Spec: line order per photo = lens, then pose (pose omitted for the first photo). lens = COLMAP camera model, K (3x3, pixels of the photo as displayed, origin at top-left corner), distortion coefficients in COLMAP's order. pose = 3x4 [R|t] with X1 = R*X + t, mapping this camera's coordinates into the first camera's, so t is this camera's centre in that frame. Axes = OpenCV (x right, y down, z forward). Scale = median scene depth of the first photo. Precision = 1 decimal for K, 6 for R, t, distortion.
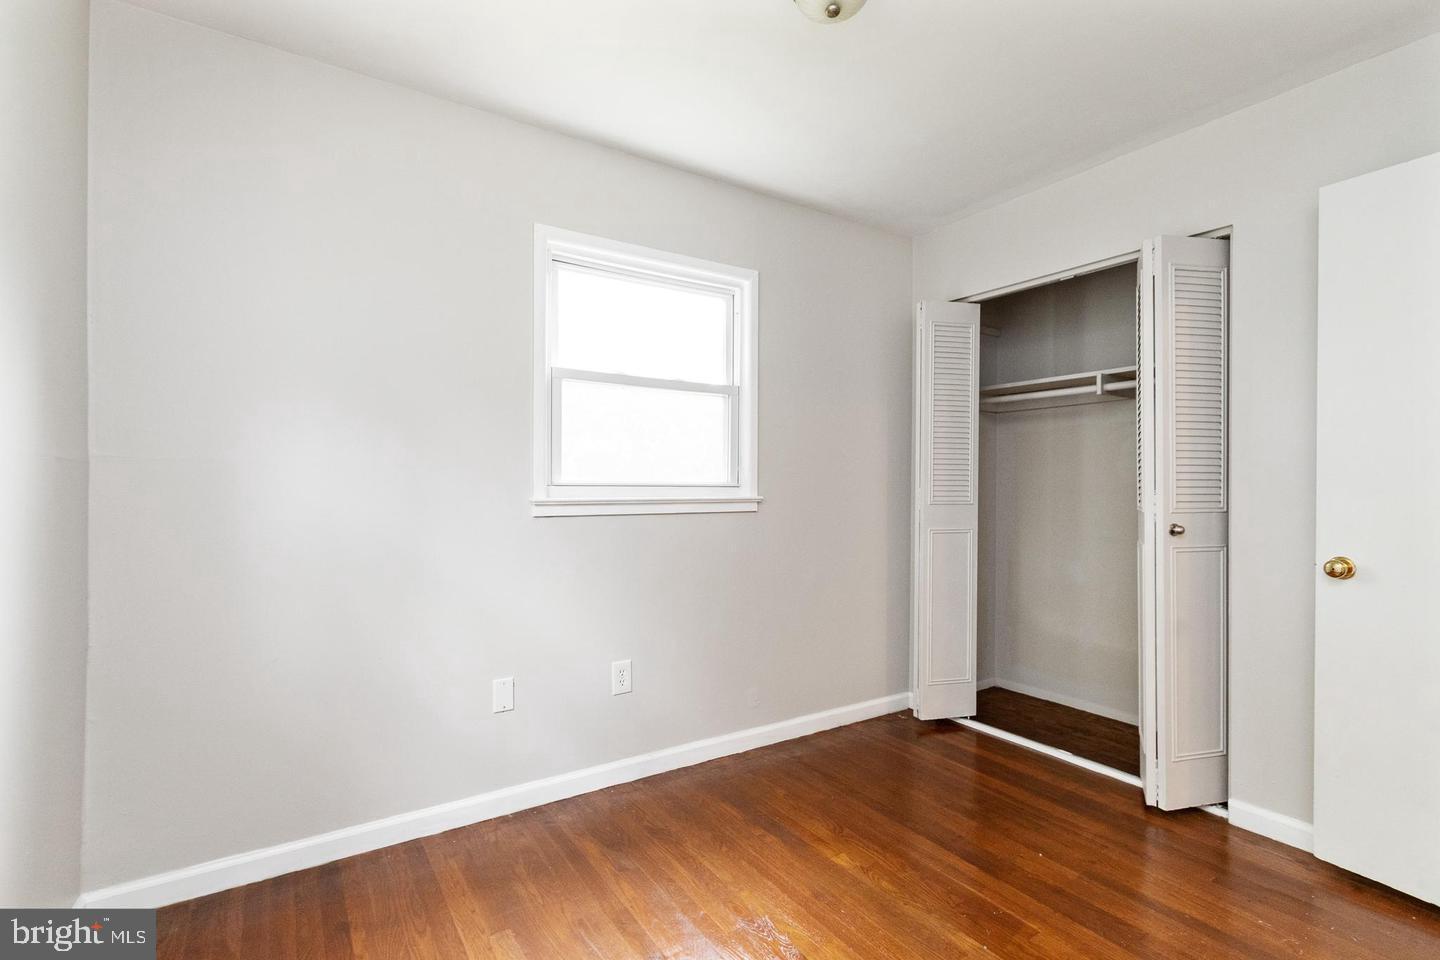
lens RADIAL K [[660.0, 0, 708.2], [0, 660.0, 485.9], [0, 0, 1]] dist [0.002574, -0.000381]
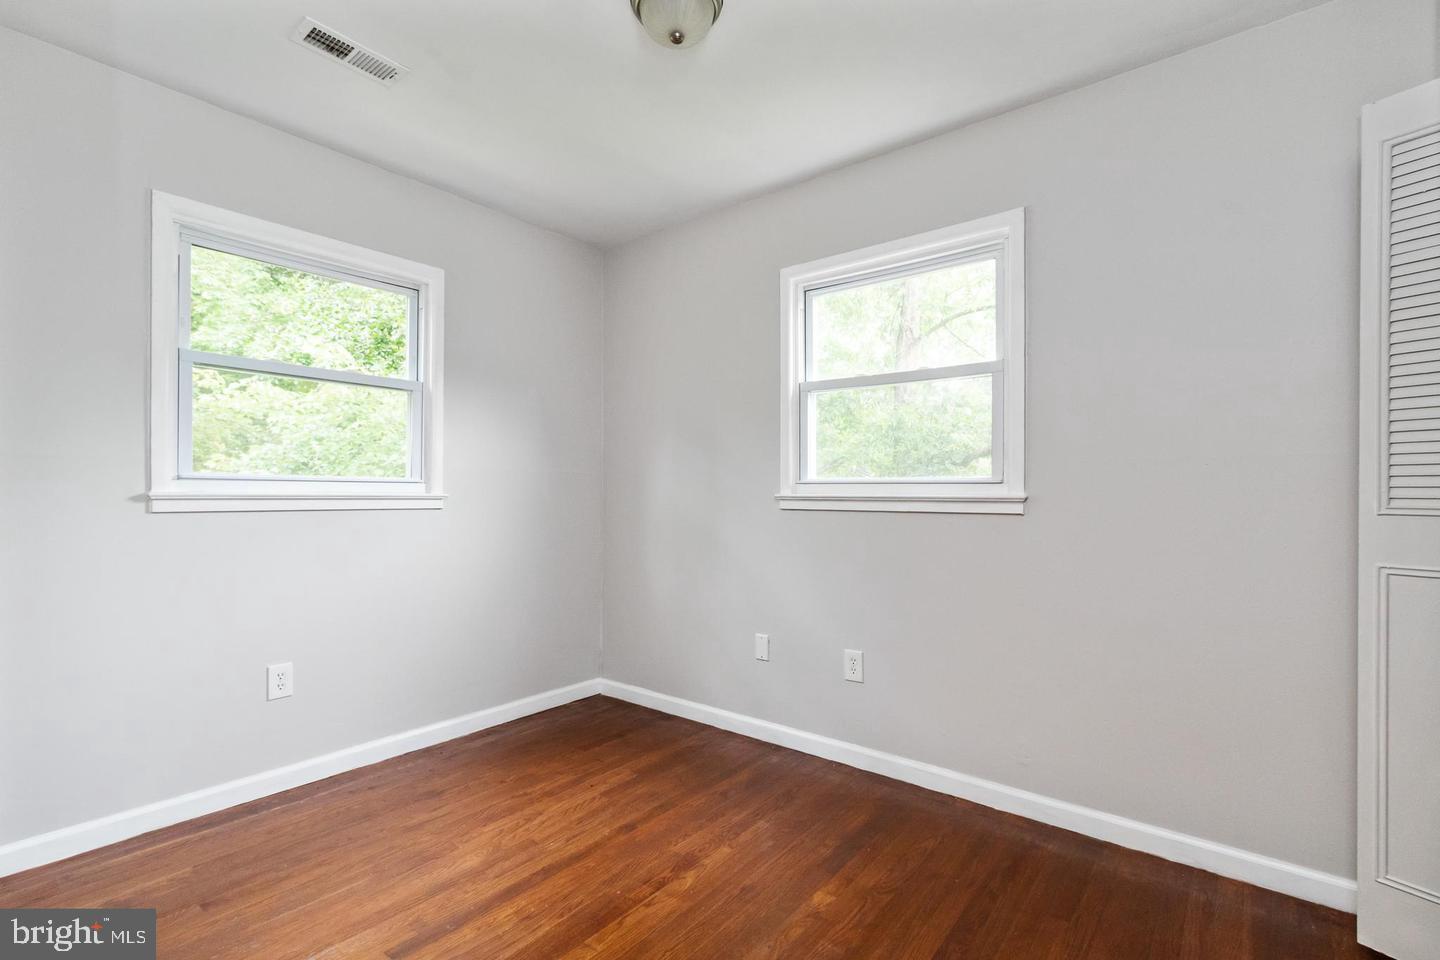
lens RADIAL K [[660.0, 0, 708.2], [0, 660.0, 485.9], [0, 0, 1]] dist [0.002574, -0.000381]
pose [[0.309472, -0.006518, -0.950886, 0.803733], [0.002081, 0.999979, -0.006177, 0.010107], [0.950906, -0.000067, 0.309479, 0.458830]]
